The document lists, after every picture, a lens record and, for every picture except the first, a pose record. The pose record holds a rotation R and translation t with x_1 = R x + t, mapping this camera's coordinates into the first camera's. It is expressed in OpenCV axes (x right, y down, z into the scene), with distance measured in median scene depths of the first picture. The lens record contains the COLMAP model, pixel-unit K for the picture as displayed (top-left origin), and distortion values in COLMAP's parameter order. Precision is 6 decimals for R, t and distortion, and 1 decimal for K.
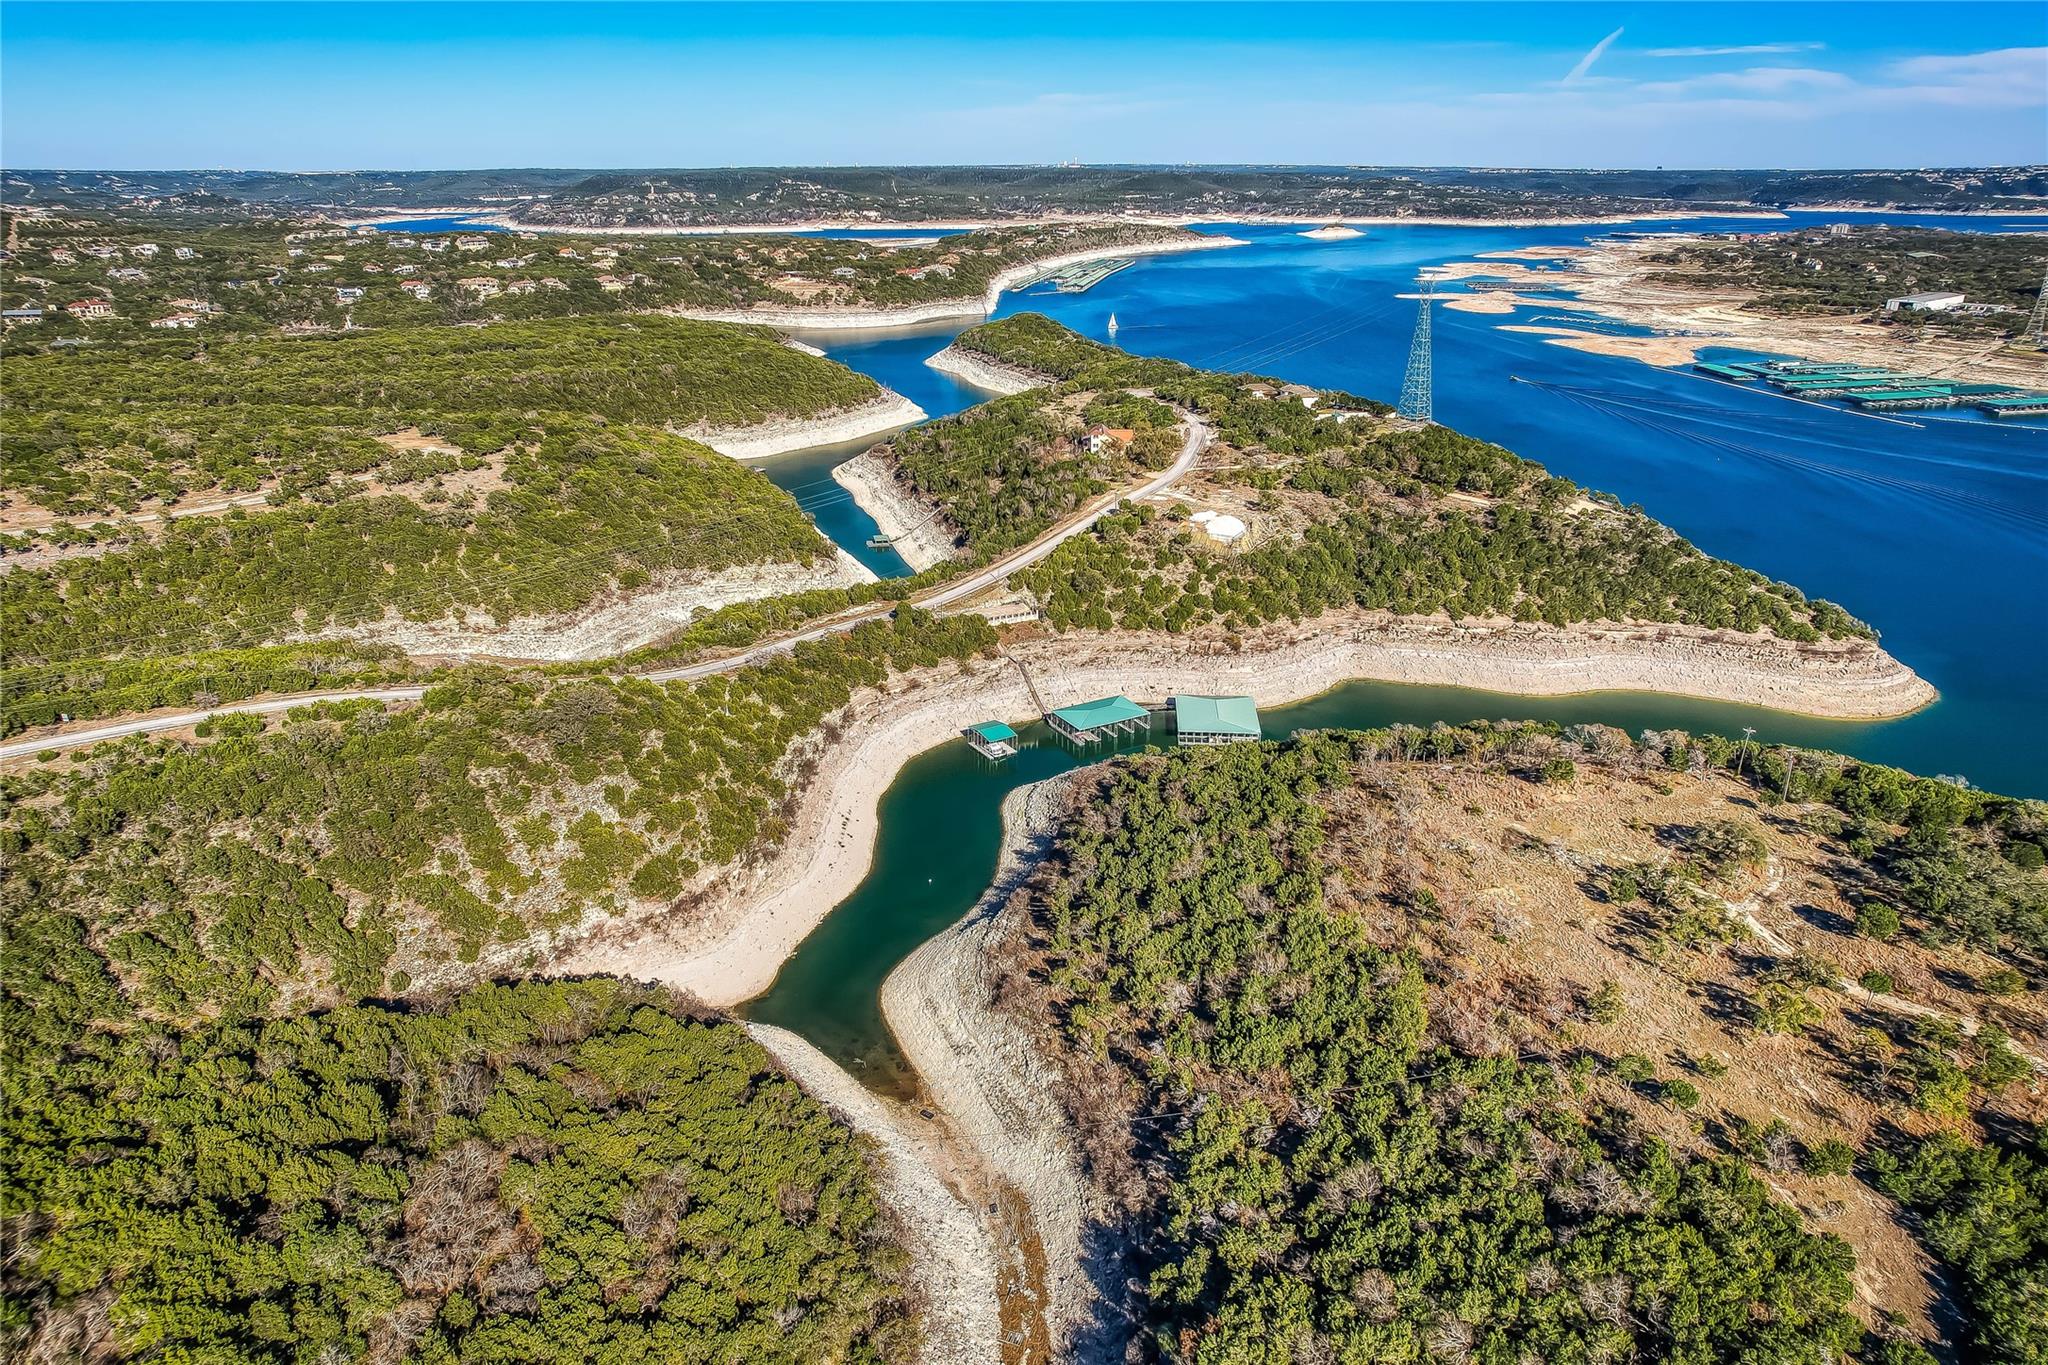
lens RADIAL K [[1302.2, 0, 1029.3], [0, 1302.2, 688.0], [0, 0, 1]] dist [-0.072489, 0.064340]
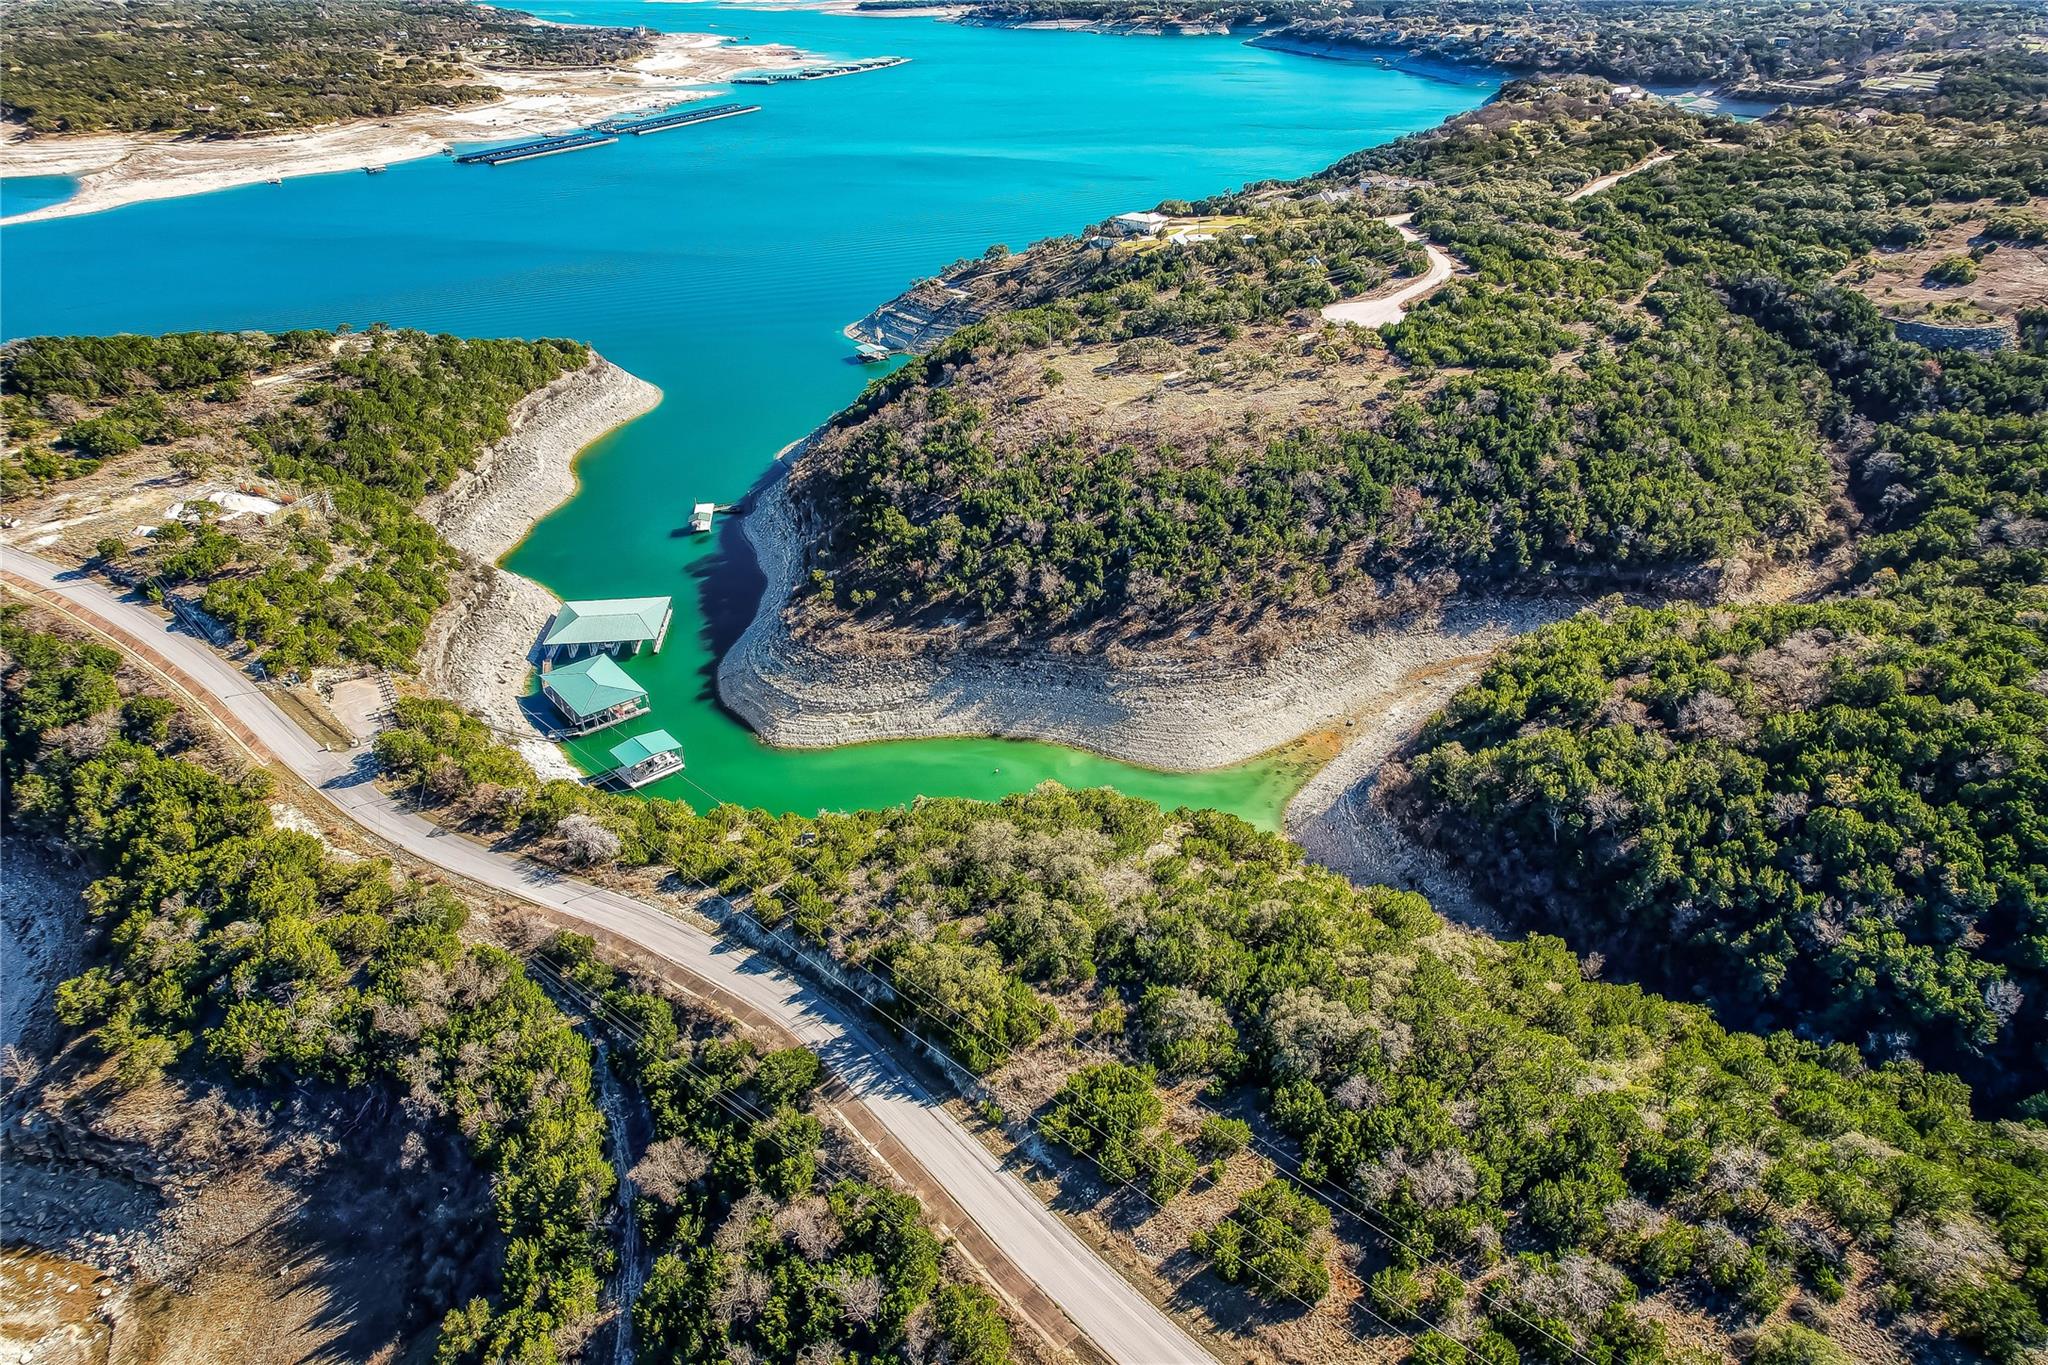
lens RADIAL K [[1302.2, 0, 1029.3], [0, 1302.2, 688.0], [0, 0, 1]] dist [-0.072489, 0.064340]
pose [[-0.179301, -0.490613, 0.852731, -0.593887], [0.380821, 0.764591, 0.519976, -0.257183], [-0.907098, 0.417970, 0.049744, 0.648844]]
